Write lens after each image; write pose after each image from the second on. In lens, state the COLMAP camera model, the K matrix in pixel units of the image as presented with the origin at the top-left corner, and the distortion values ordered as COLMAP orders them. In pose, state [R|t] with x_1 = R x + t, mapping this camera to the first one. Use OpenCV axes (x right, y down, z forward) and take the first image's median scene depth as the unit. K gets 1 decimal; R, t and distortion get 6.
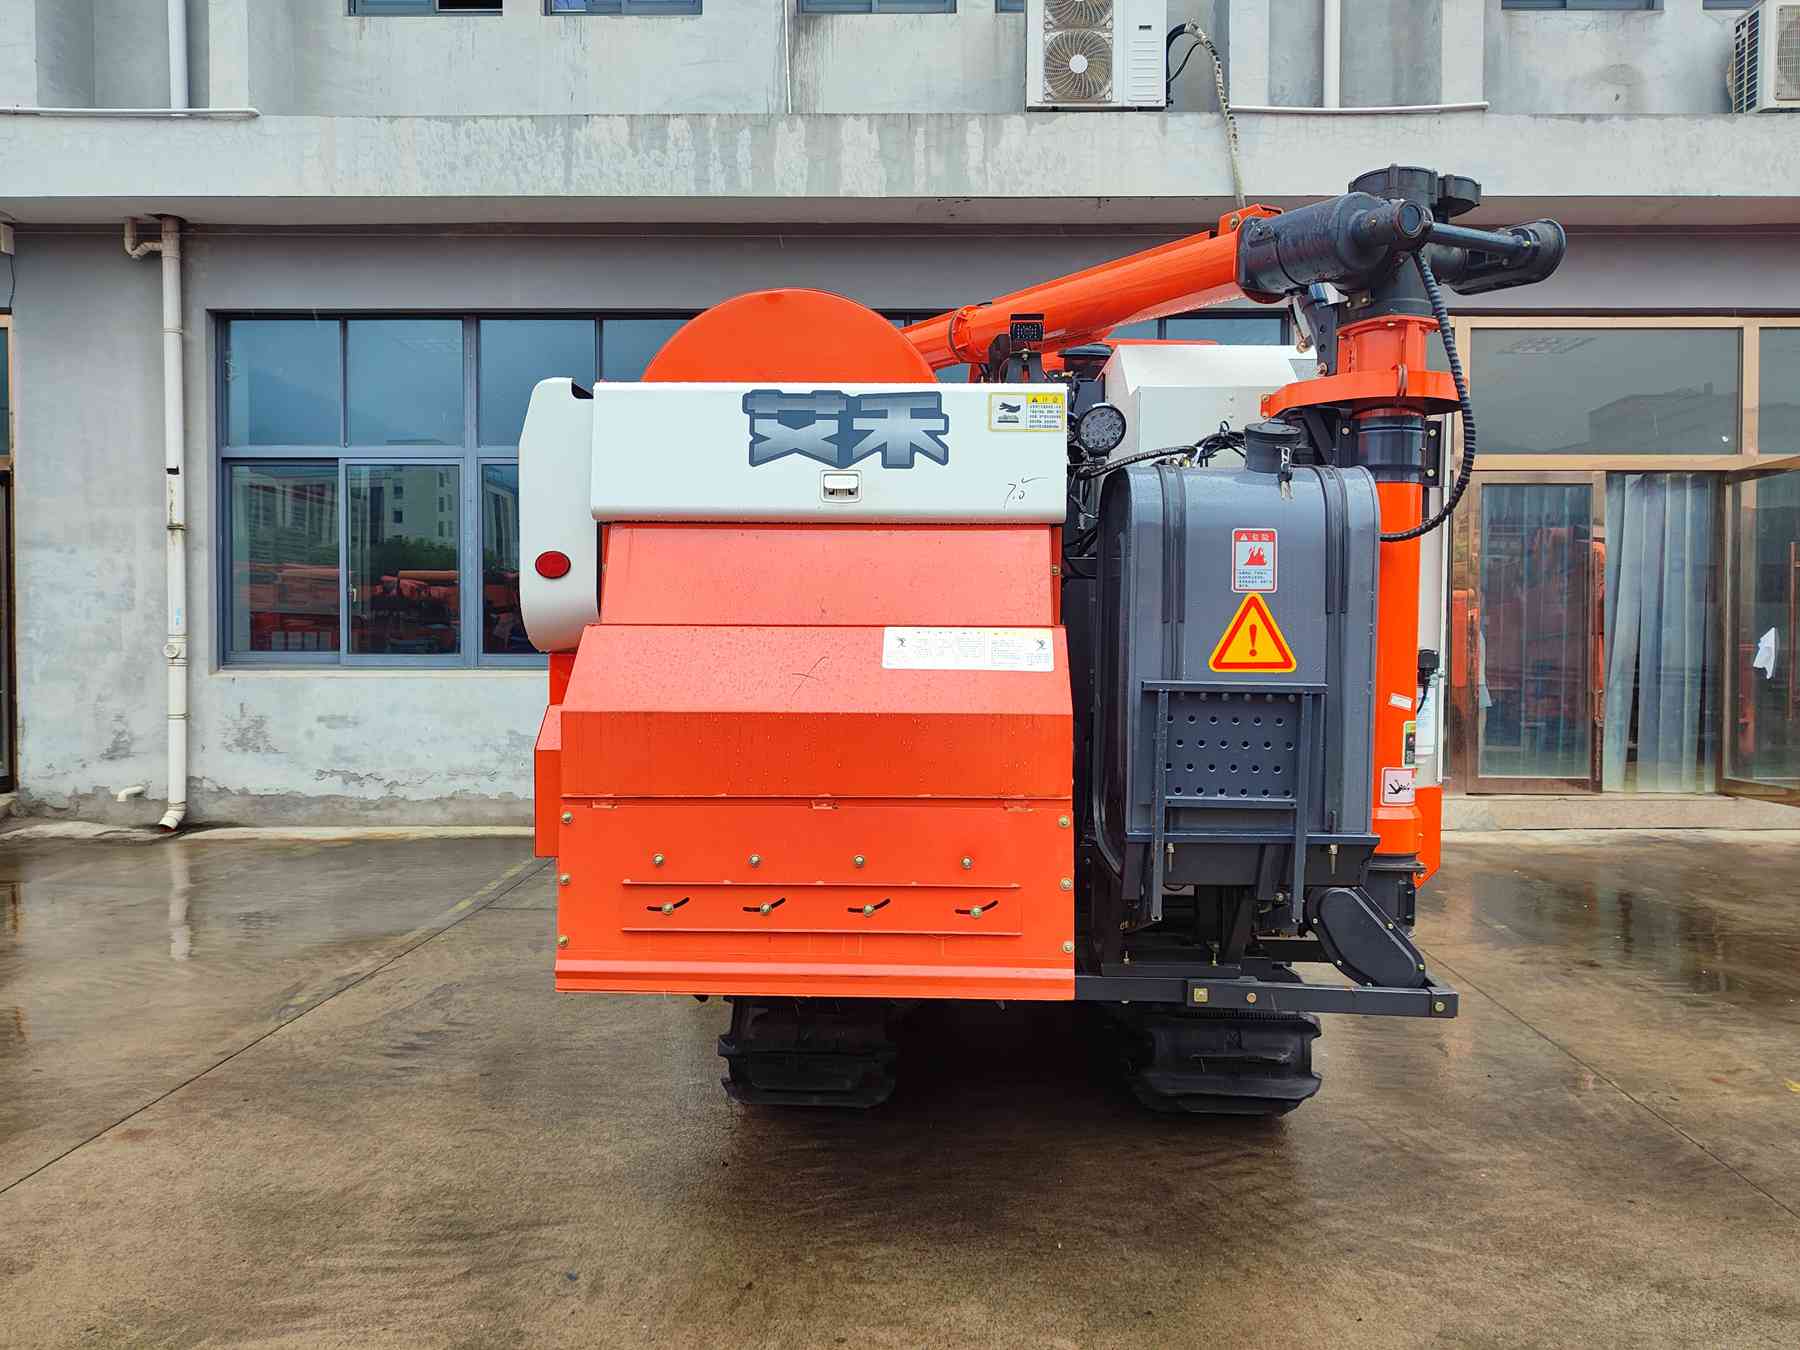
lens RADIAL K [[1254.2, 0, 913.4], [0, 1254.2, 660.5], [0, 0, 1]] dist [0.006947, -0.008444]
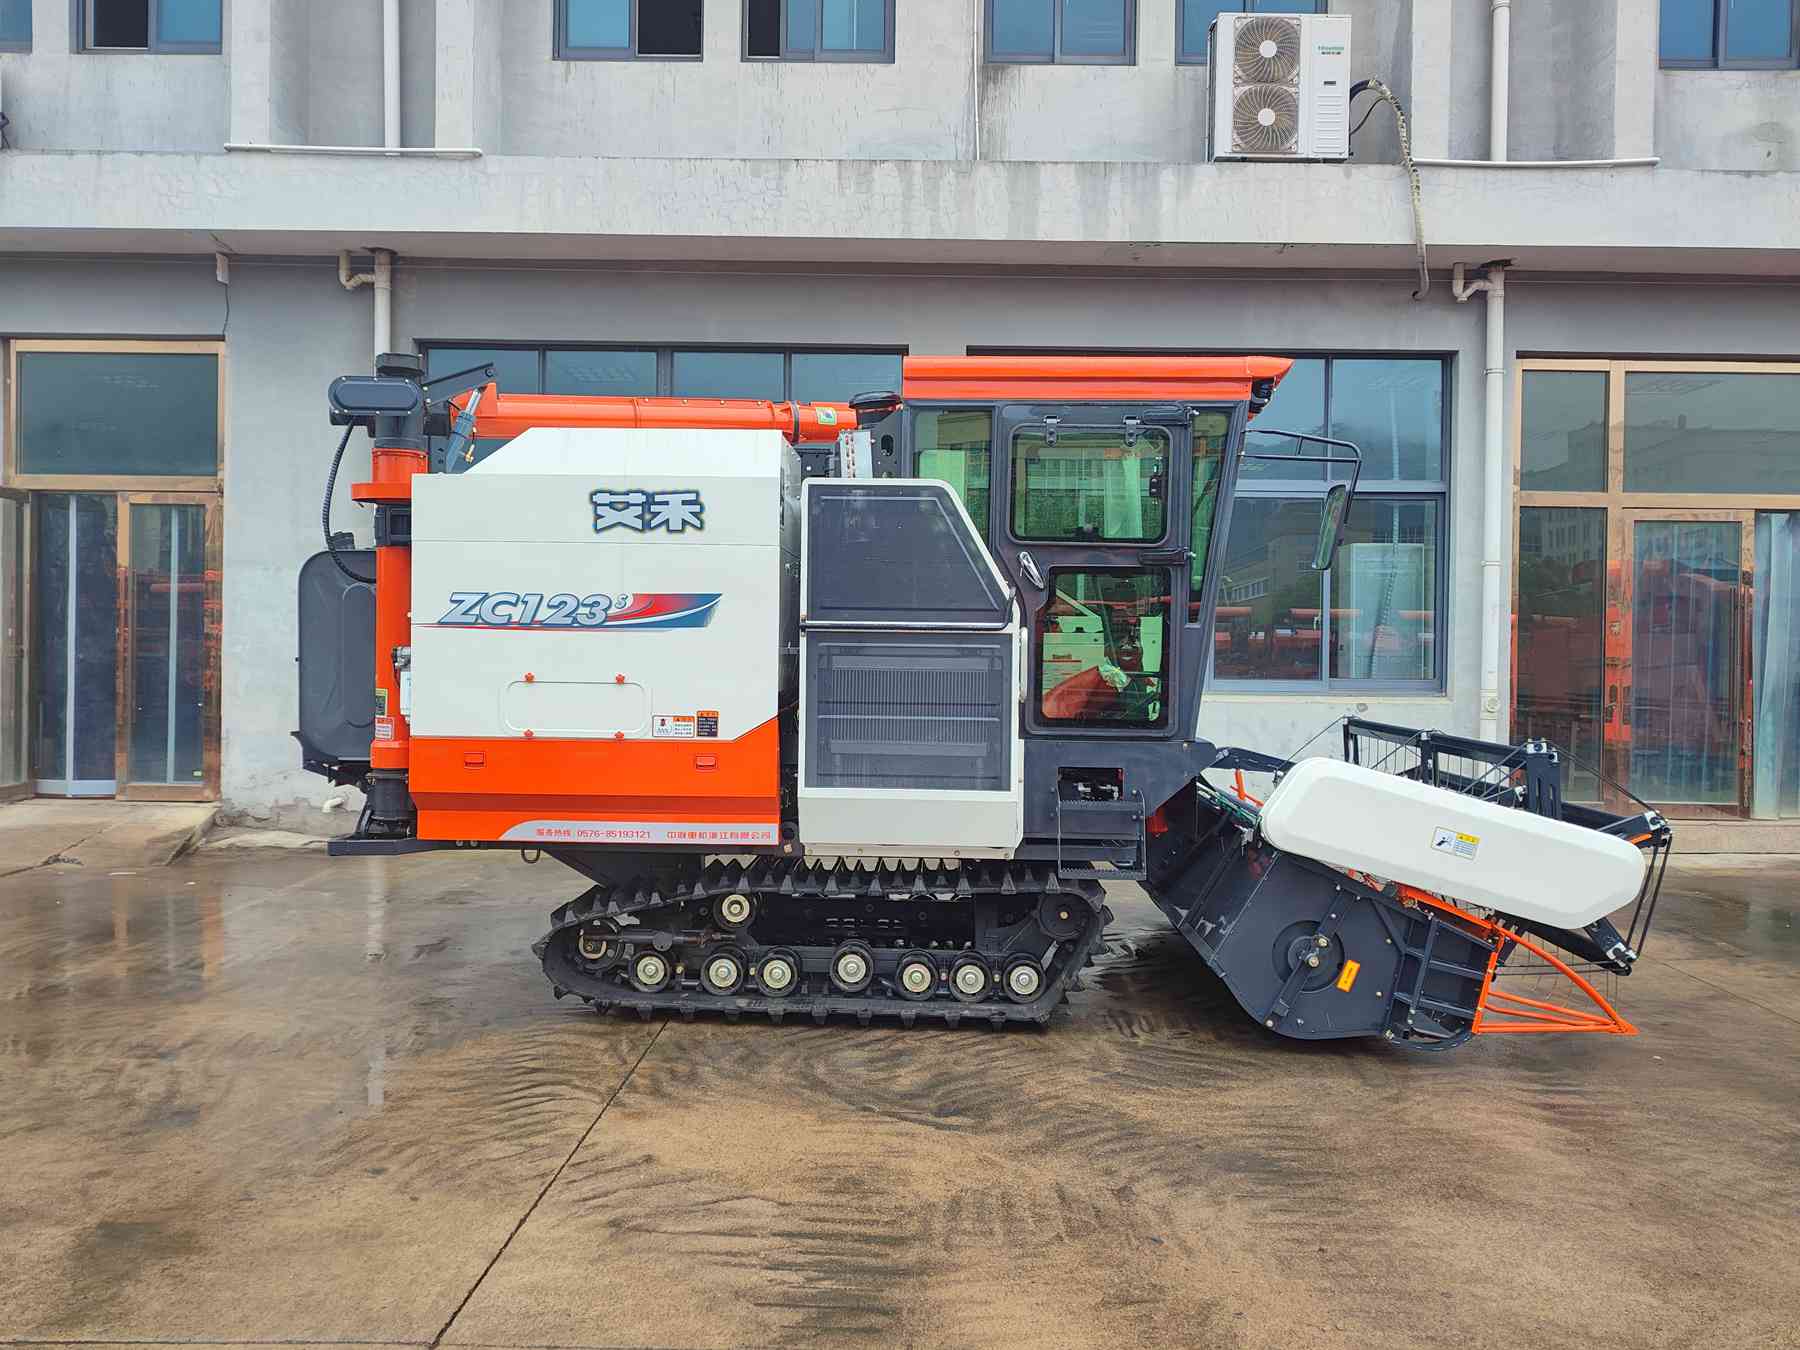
lens RADIAL K [[1254.2, 0, 889.1], [0, 1254.2, 665.3], [0, 0, 1]] dist [0.006947, -0.008444]
pose [[0.999930, 0.010805, 0.004721, -0.171205], [-0.010742, 0.999854, -0.013292, 0.000108], [-0.004863, 0.013241, 0.999901, -0.037643]]
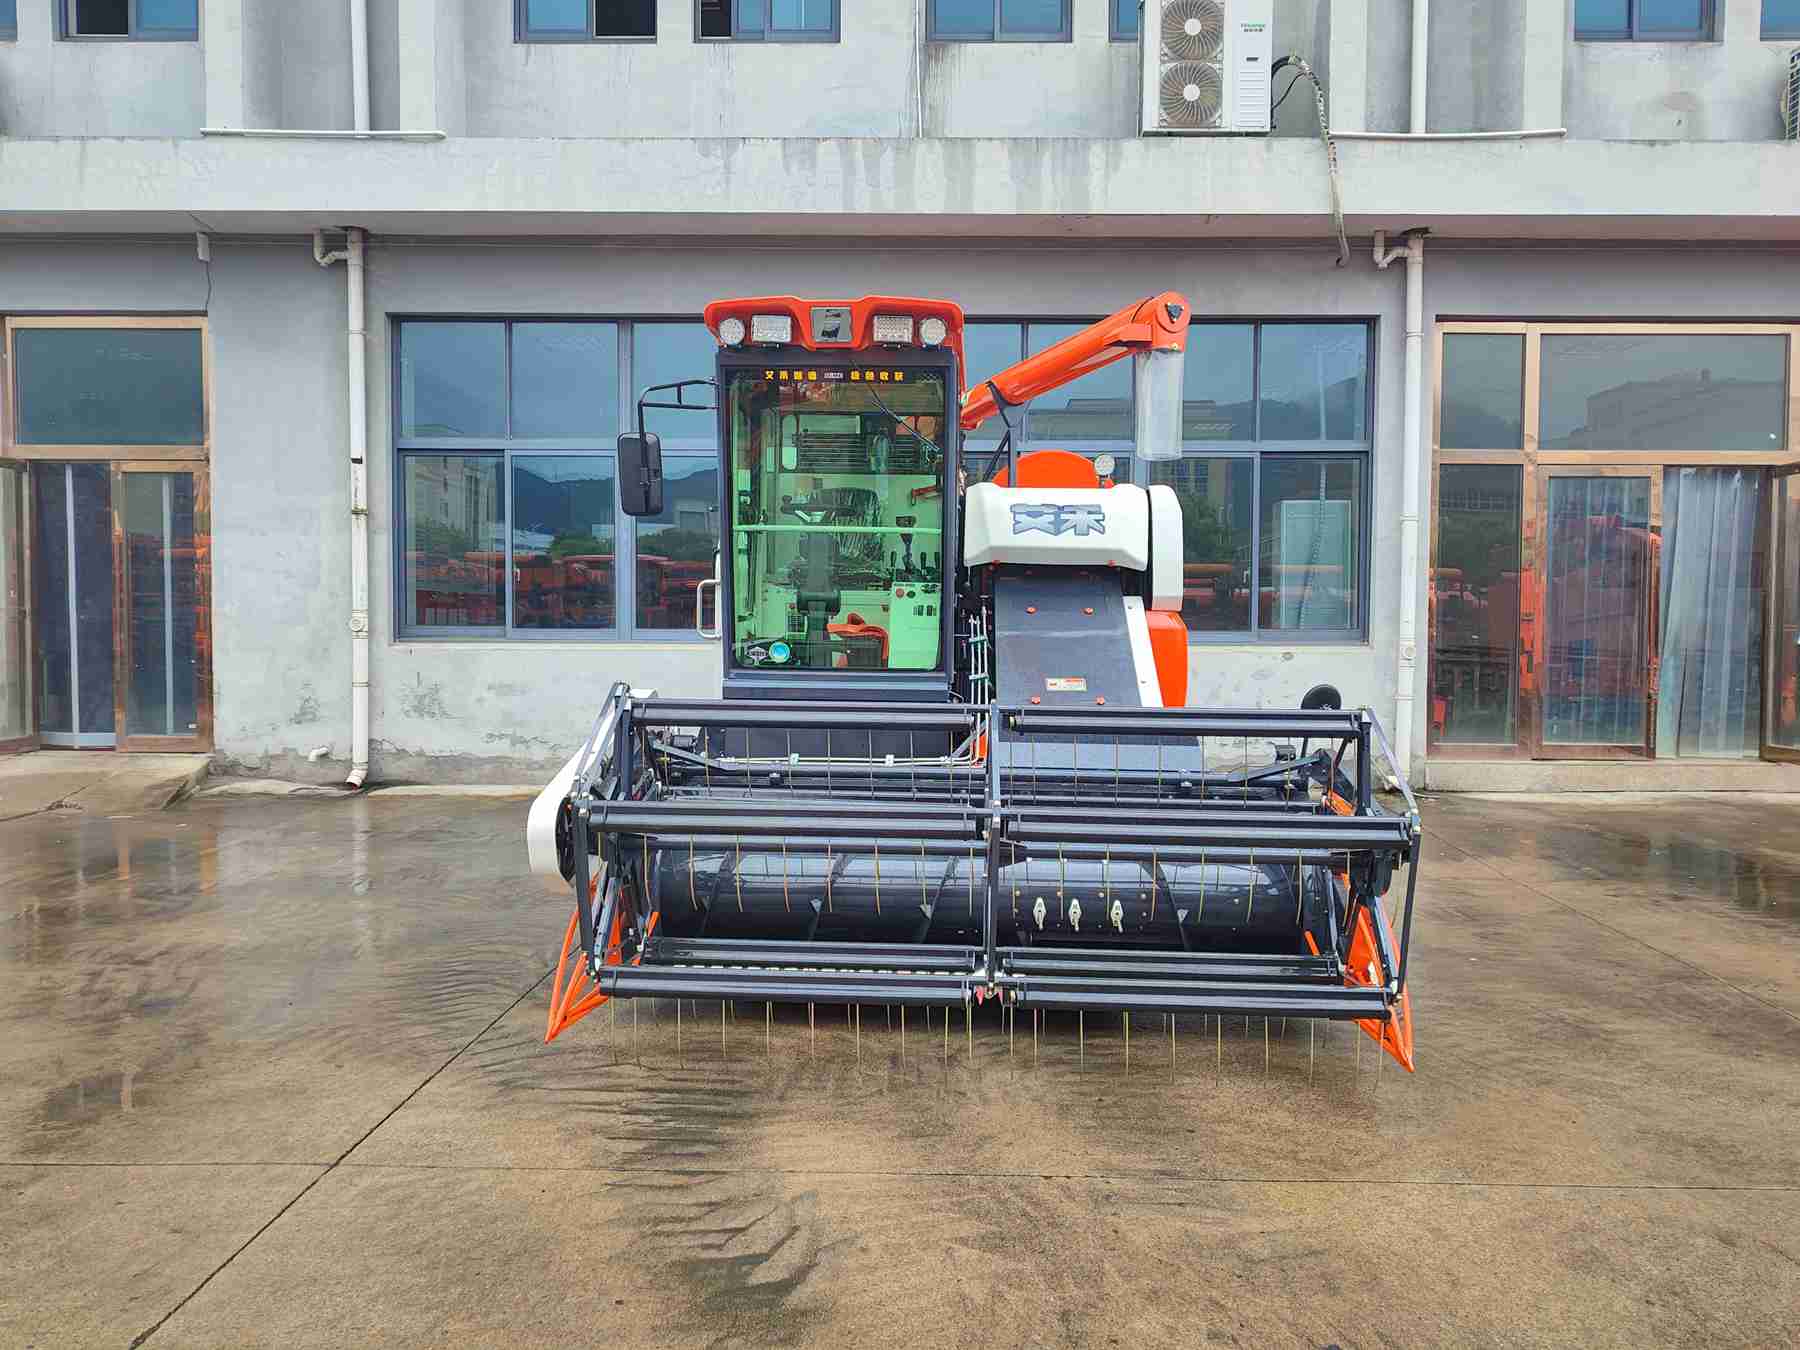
lens RADIAL K [[1254.2, 0, 901.5], [0, 1254.2, 664.2], [0, 0, 1]] dist [0.006947, -0.008444]
pose [[0.999992, 0.003584, -0.001717, -0.110437], [-0.003556, 0.999863, 0.016152, 0.007474], [0.001775, -0.016146, 0.999868, -0.098951]]
